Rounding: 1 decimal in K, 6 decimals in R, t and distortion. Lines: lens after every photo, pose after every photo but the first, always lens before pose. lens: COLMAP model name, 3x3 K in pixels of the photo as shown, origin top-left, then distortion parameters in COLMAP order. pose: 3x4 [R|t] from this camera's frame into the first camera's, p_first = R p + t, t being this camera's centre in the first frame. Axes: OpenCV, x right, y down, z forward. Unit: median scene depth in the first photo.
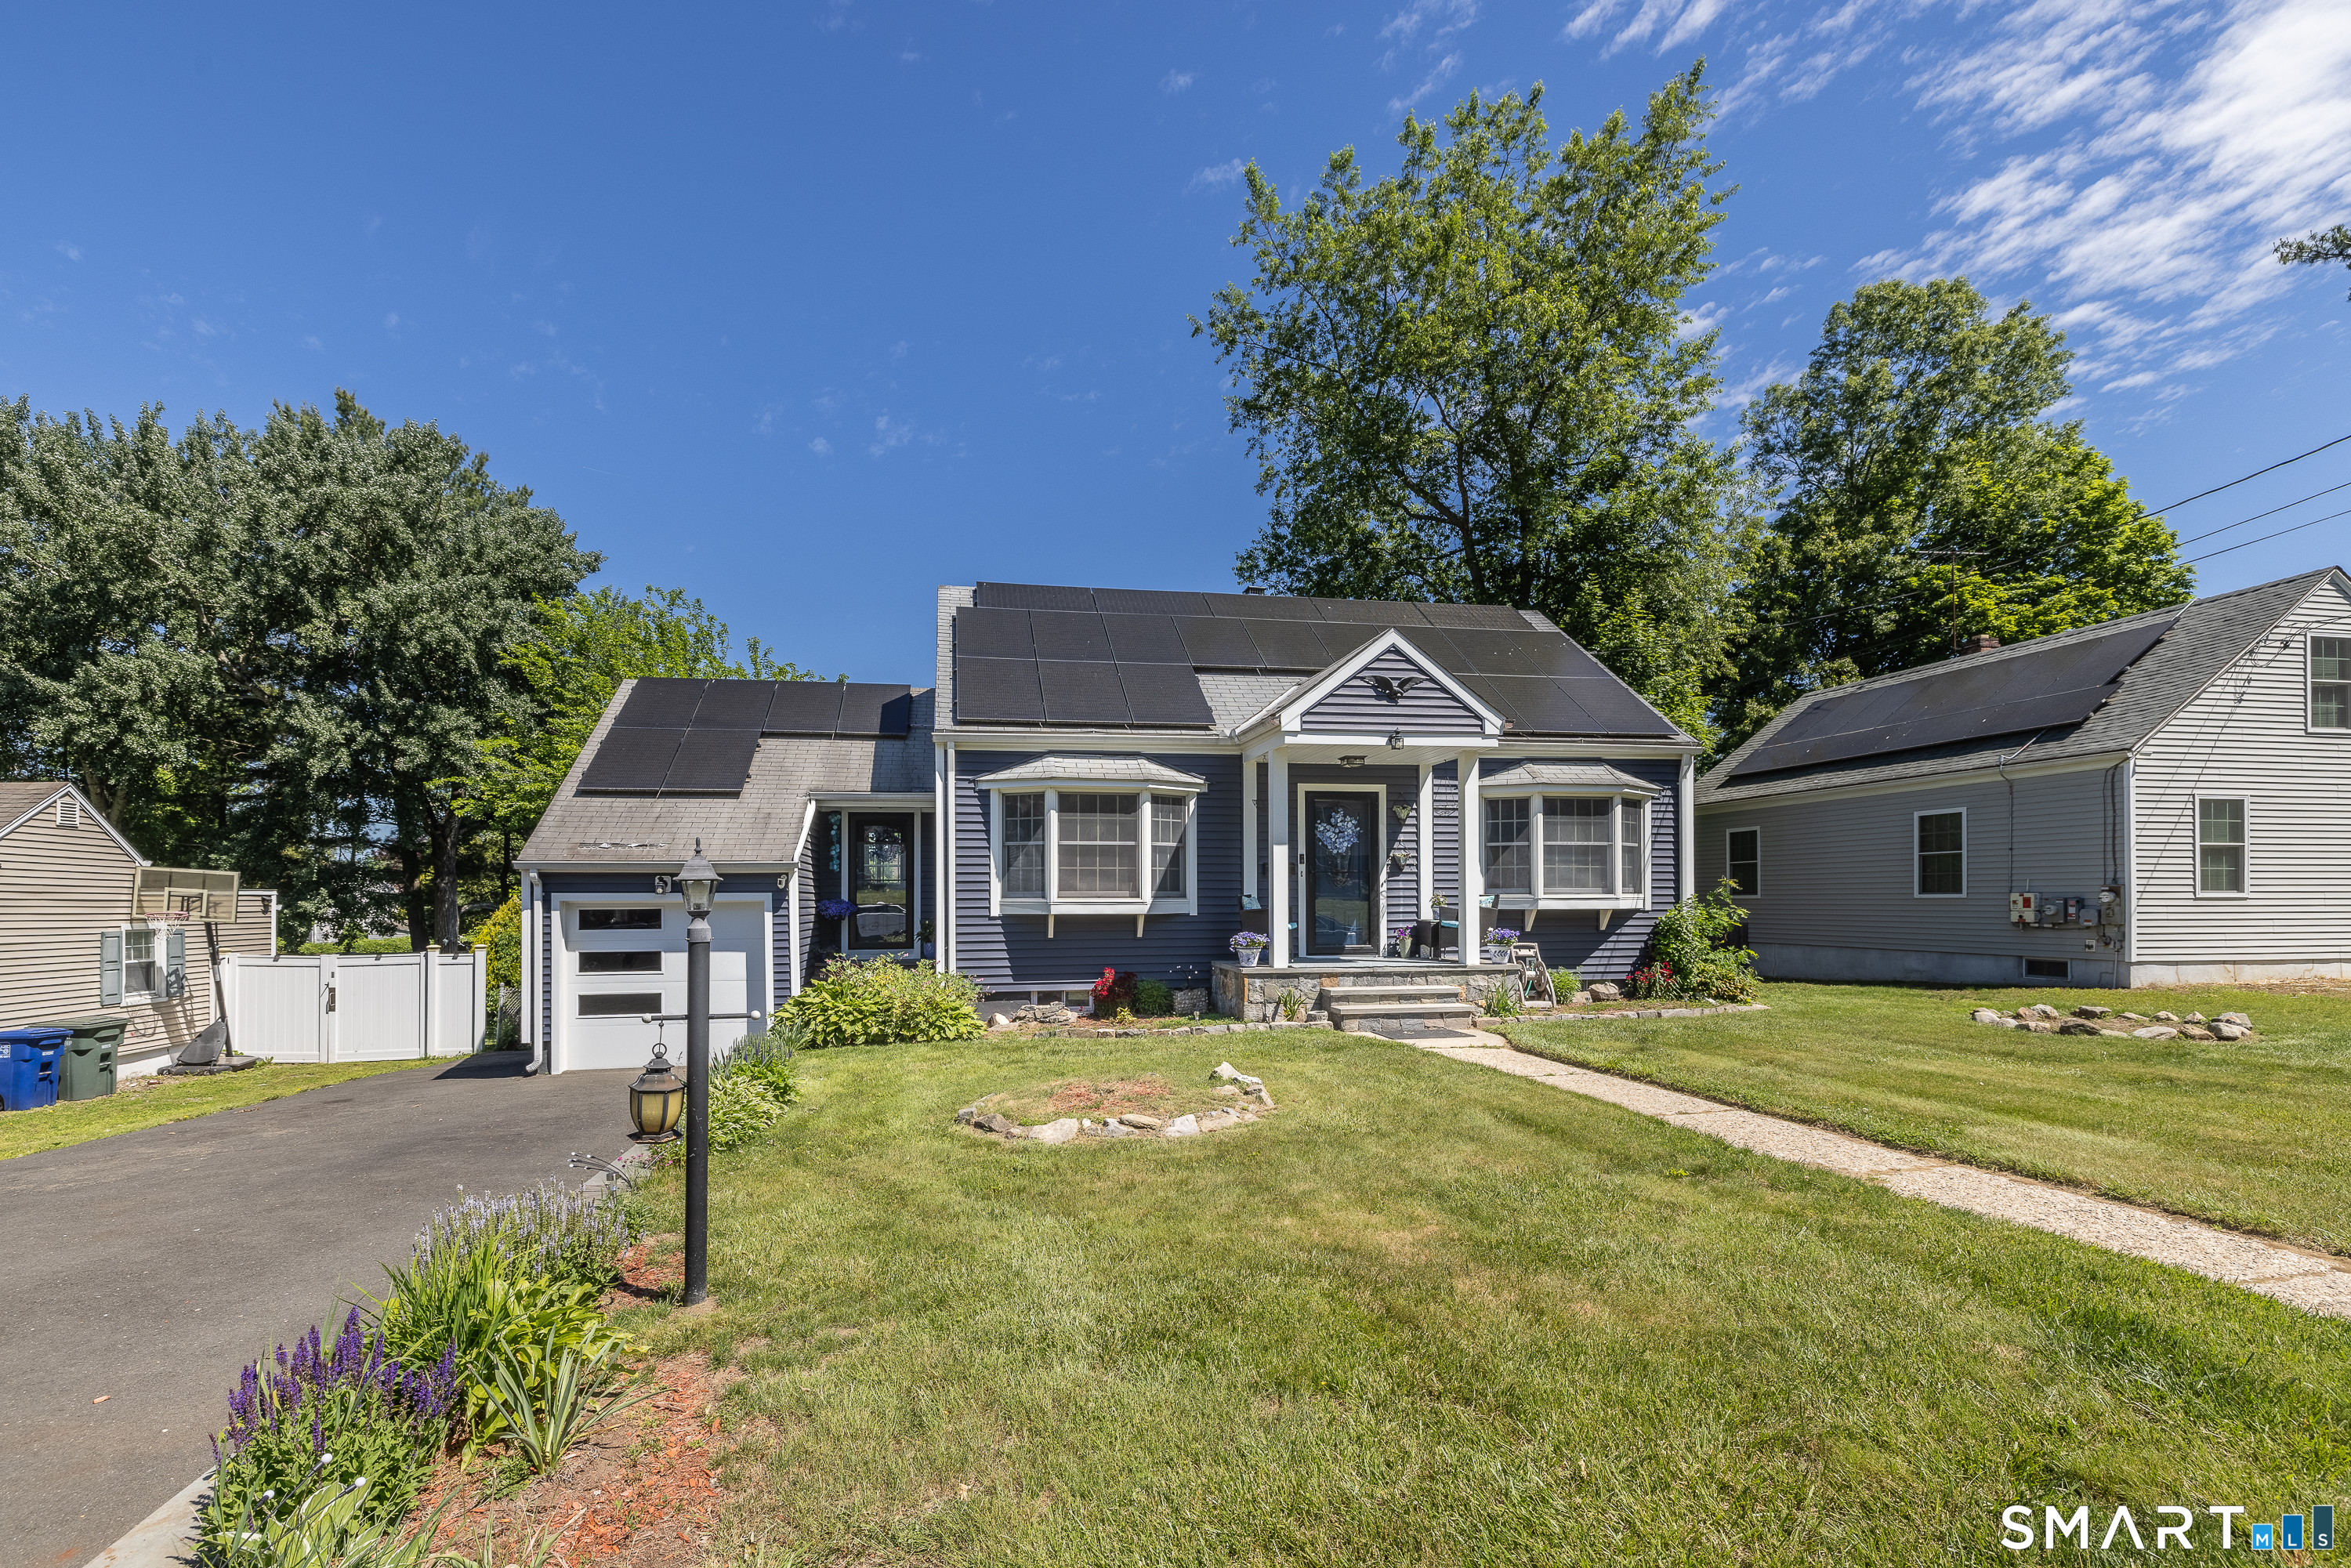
lens RADIAL K [[1069.6, 0, 1173.7], [0, 1069.6, 896.3], [0, 0, 1]] dist [-0.001750, 0.000905]
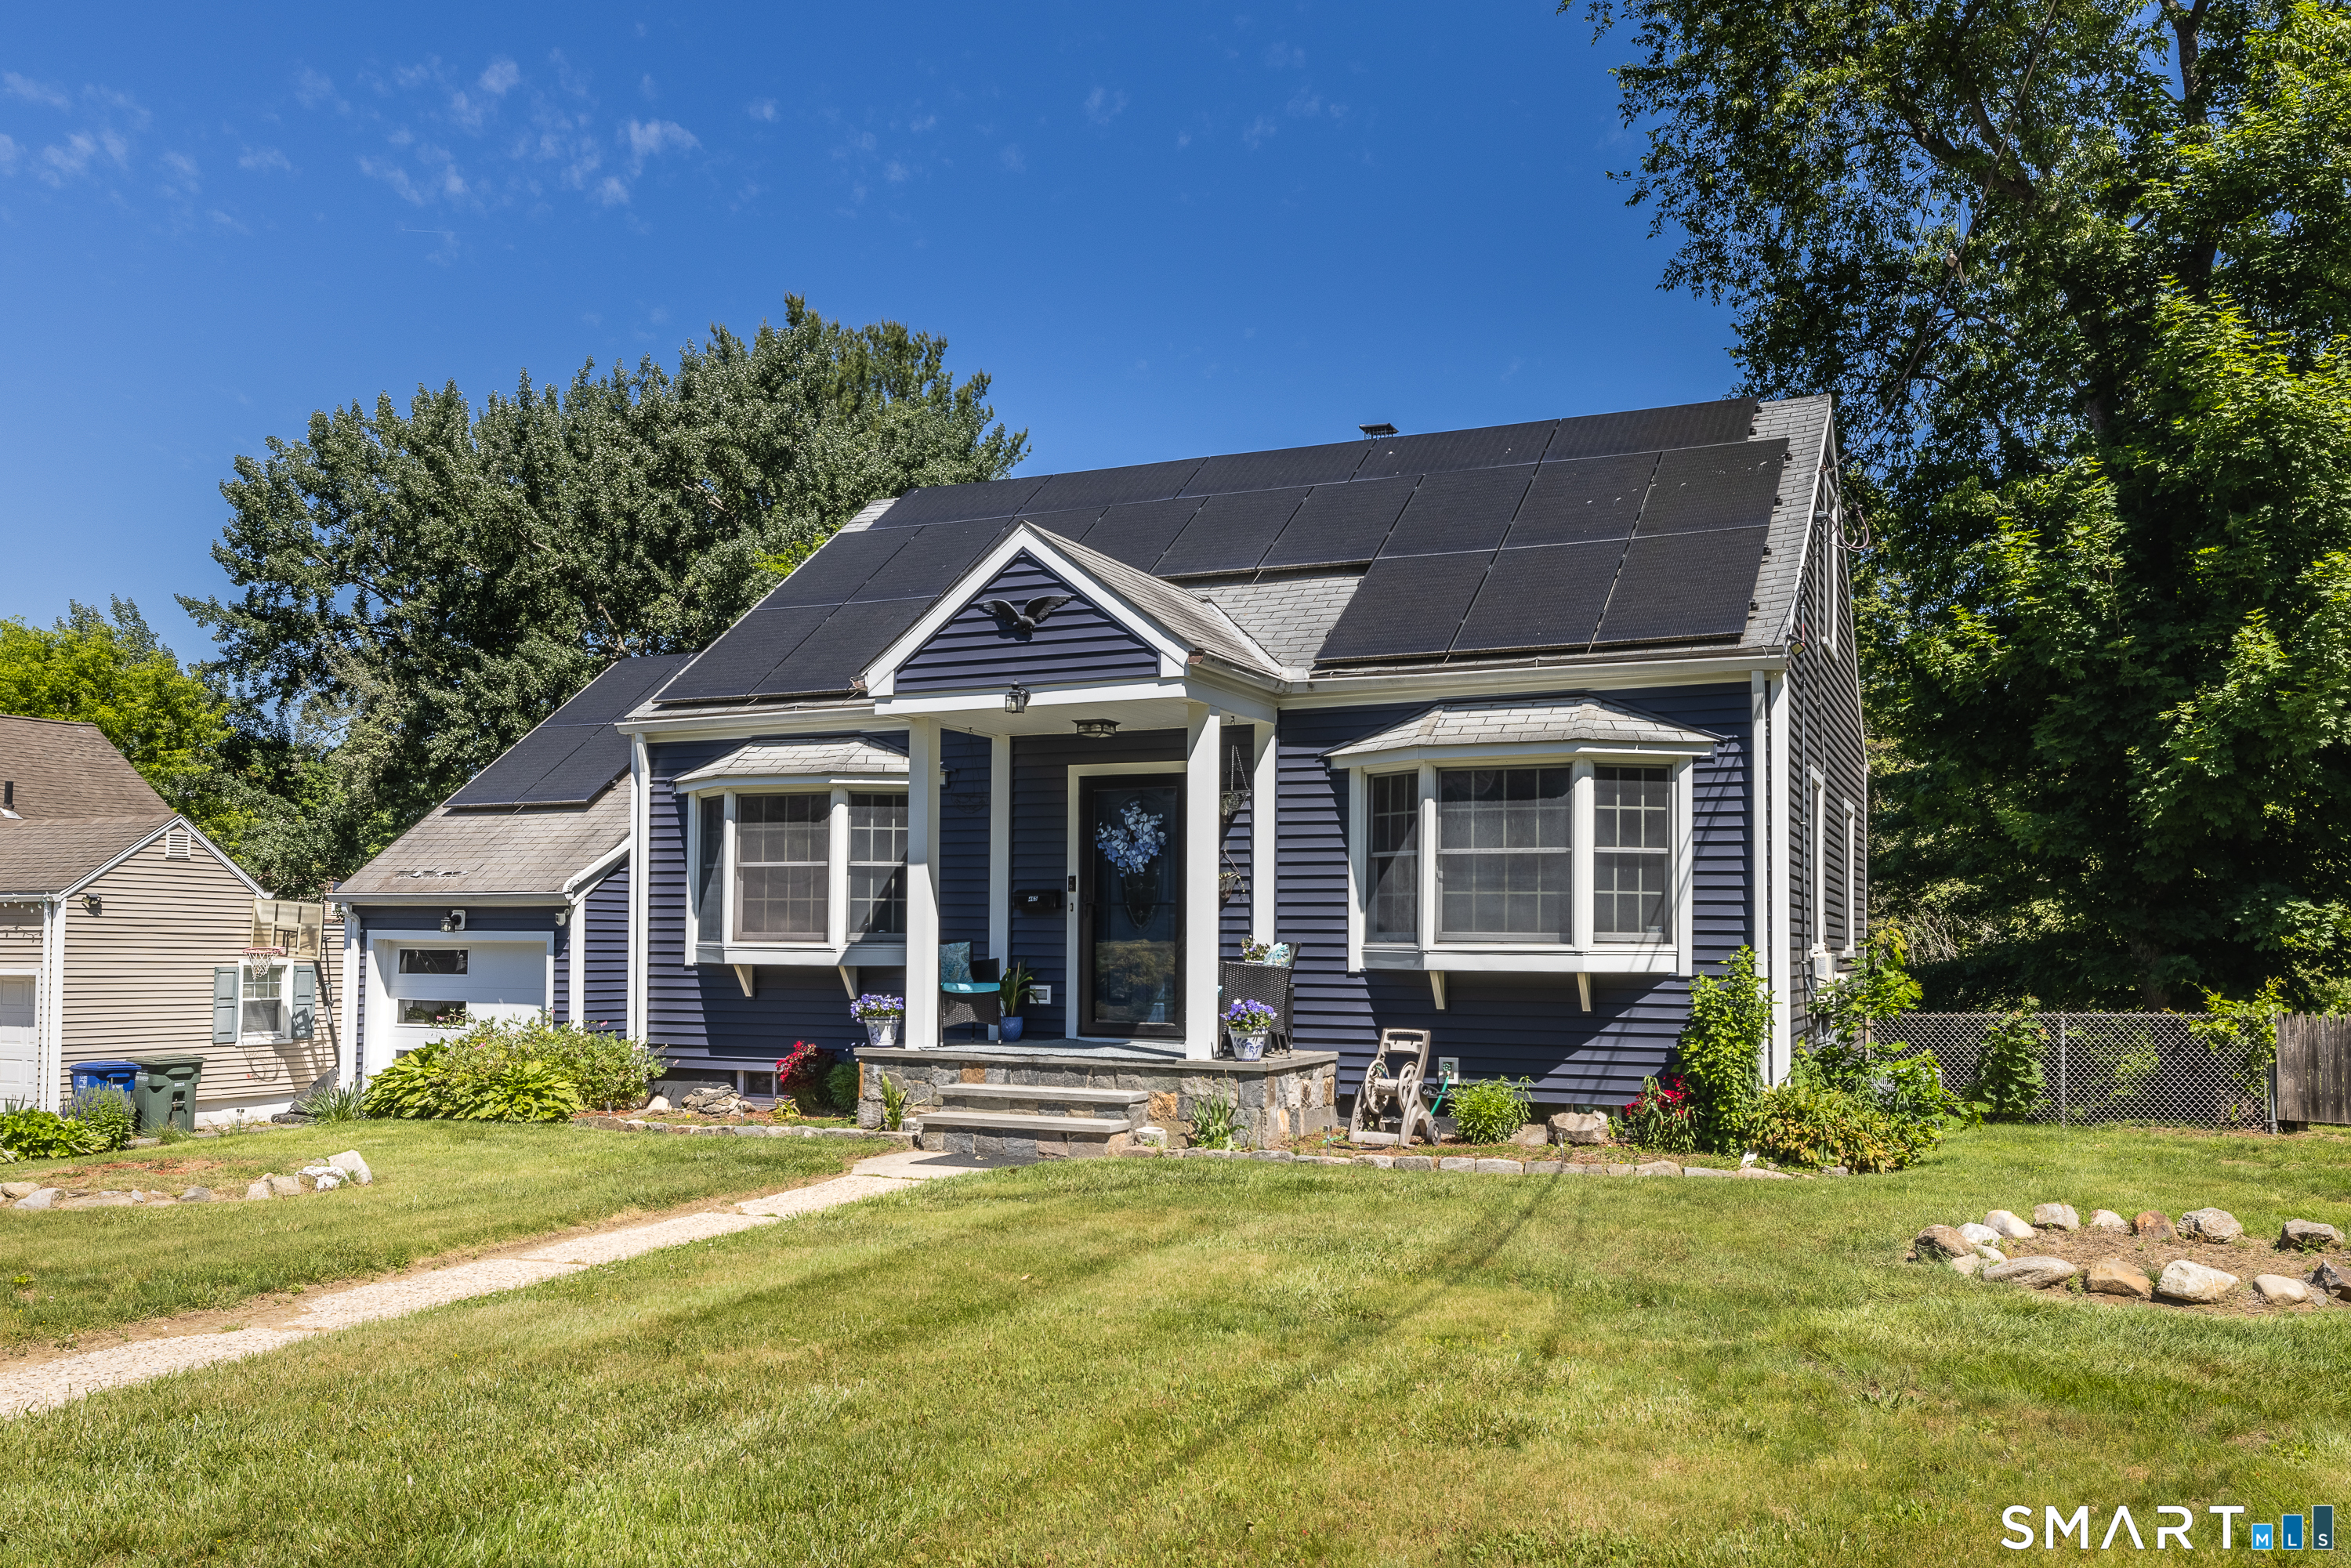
lens RADIAL K [[1838.1, 0, 1177.9], [0, 1838.1, 877.6], [0, 0, 1]] dist [0.061968, -0.179180]
pose [[0.829401, -0.009548, -0.558573, 0.747800], [-0.008861, 0.999503, -0.030243, -0.005669], [0.558584, 0.030033, 0.828904, 0.121688]]
